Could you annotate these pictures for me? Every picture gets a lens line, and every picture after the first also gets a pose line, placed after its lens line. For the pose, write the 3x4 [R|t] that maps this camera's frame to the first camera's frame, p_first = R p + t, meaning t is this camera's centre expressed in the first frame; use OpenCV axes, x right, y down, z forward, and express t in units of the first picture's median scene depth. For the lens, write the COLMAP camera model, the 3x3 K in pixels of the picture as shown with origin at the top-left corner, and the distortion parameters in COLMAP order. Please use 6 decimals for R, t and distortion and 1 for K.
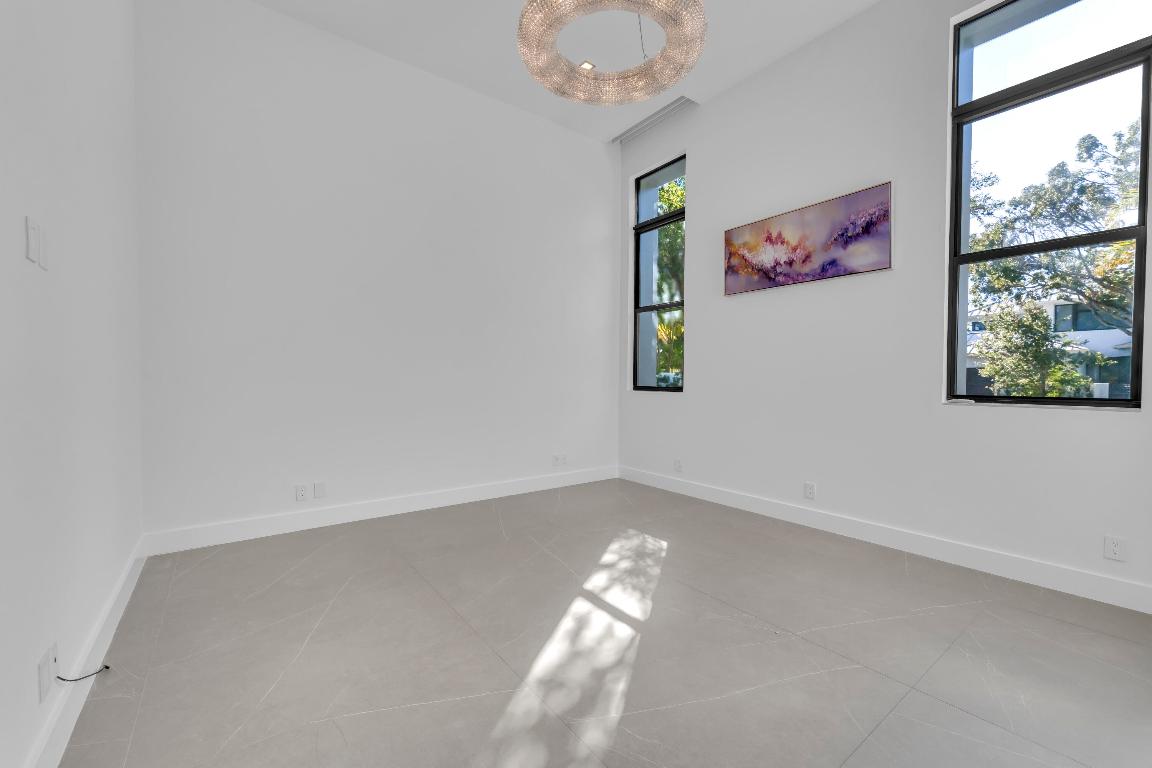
lens RADIAL K [[462.2, 0, 570.7], [0, 462.2, 384.3], [0, 0, 1]] dist [-0.004444, -0.000850]
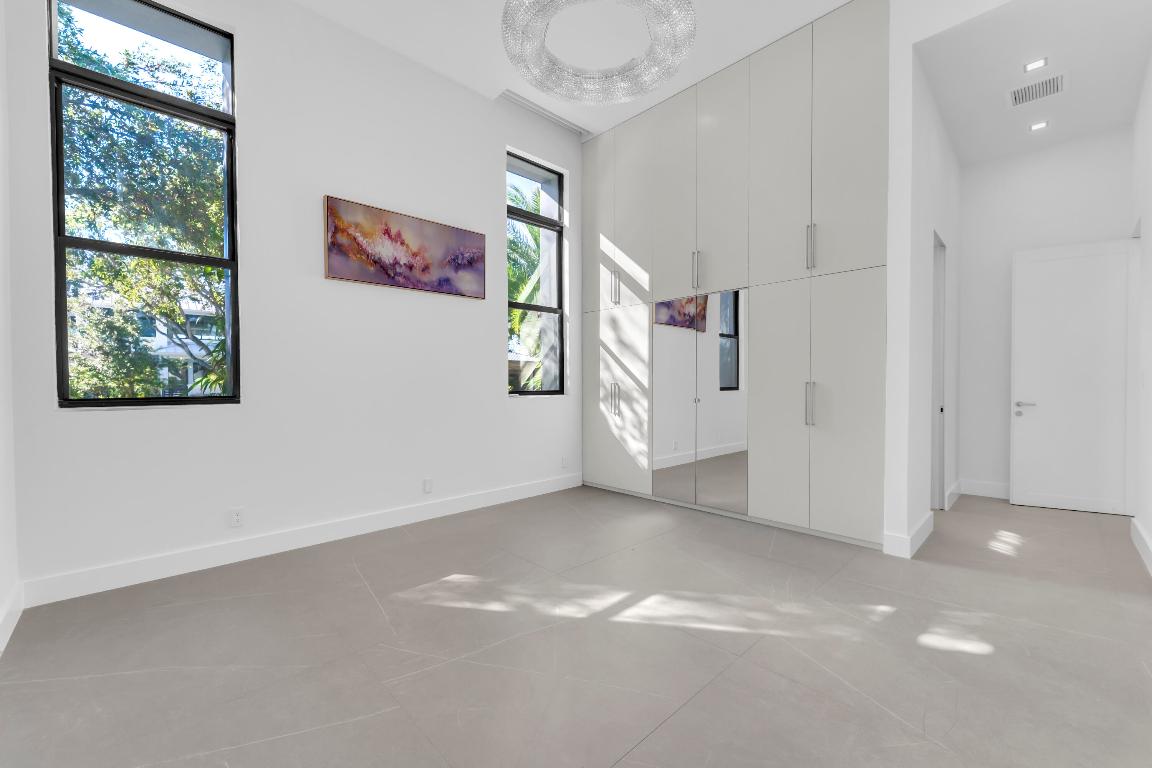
lens RADIAL K [[462.2, 0, 570.6], [0, 462.2, 384.8], [0, 0, 1]] dist [-0.004444, -0.000850]
pose [[-0.123594, -0.011513, 0.992266, -0.565962], [0.014744, 0.999801, 0.013437, -0.013043], [-0.992223, 0.016291, -0.123399, 0.767430]]
